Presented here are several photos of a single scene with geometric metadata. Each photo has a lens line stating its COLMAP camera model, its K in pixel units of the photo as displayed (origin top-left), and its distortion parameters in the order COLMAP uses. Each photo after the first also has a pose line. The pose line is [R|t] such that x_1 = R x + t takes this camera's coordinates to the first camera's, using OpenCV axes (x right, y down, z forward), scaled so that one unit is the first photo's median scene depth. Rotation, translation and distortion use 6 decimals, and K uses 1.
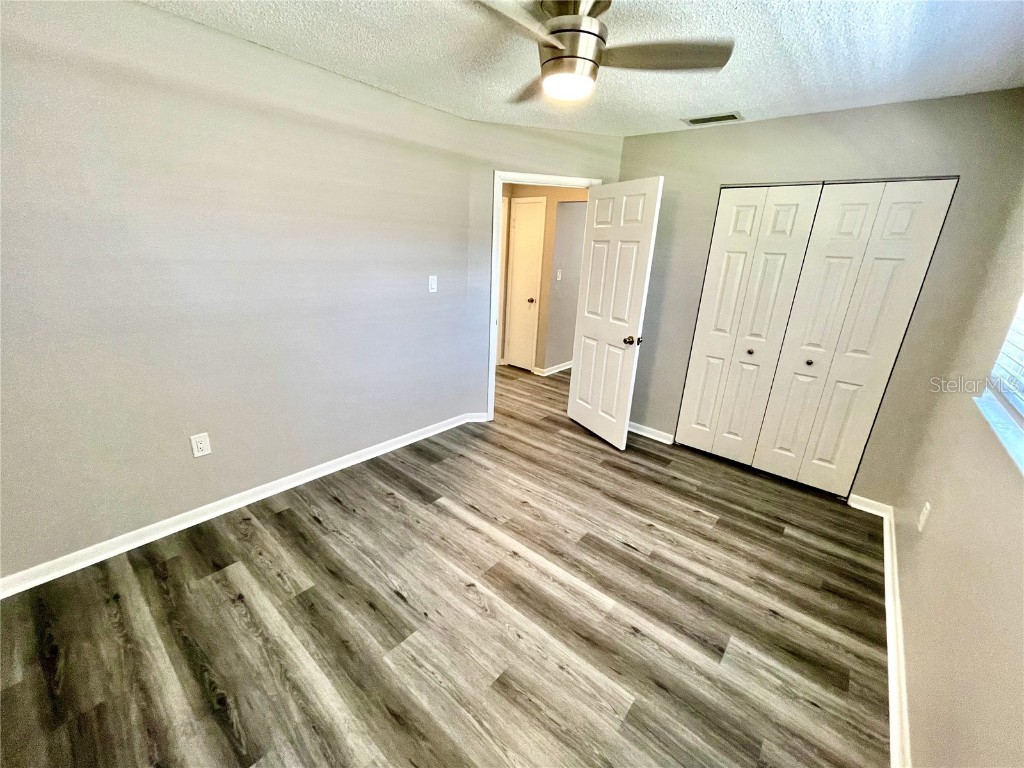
lens RADIAL K [[416.3, 0, 508.8], [0, 416.3, 386.5], [0, 0, 1]] dist [0.000019, -0.000102]
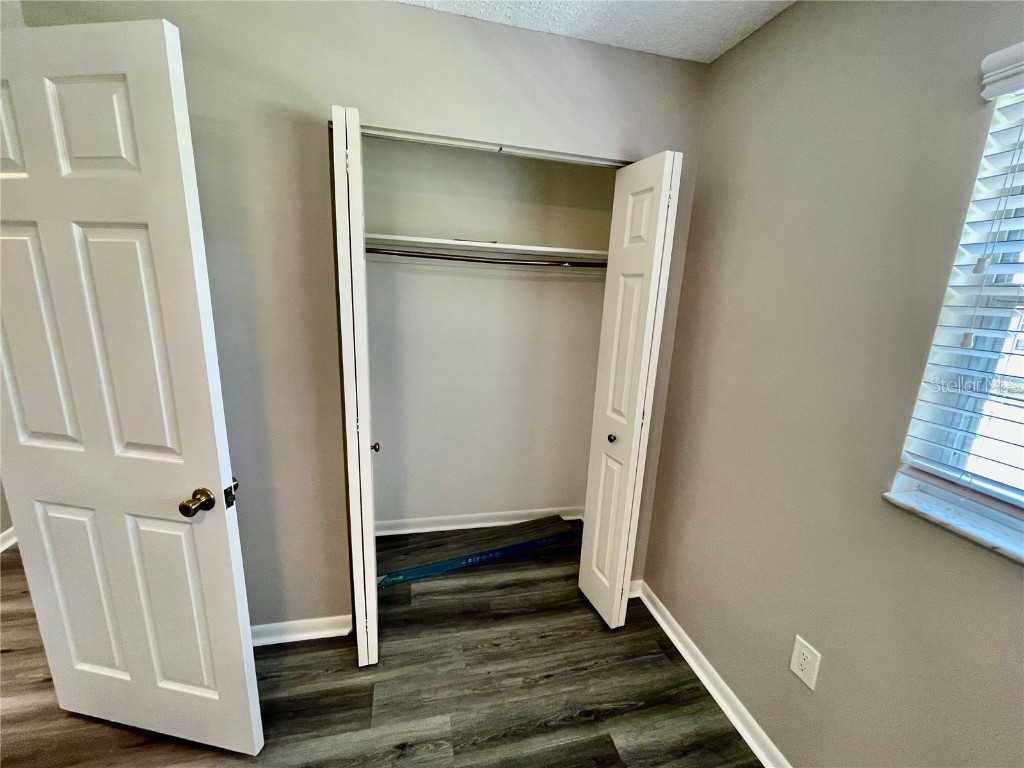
lens RADIAL K [[416.3, 0, 516.3], [0, 416.3, 385.6], [0, 0, 1]] dist [0.000019, -0.000102]
pose [[0.589331, -0.194488, 0.784132, 0.190917], [0.244504, 0.968011, 0.056334, -0.161544], [-0.770005, 0.158524, 0.618032, 0.556695]]
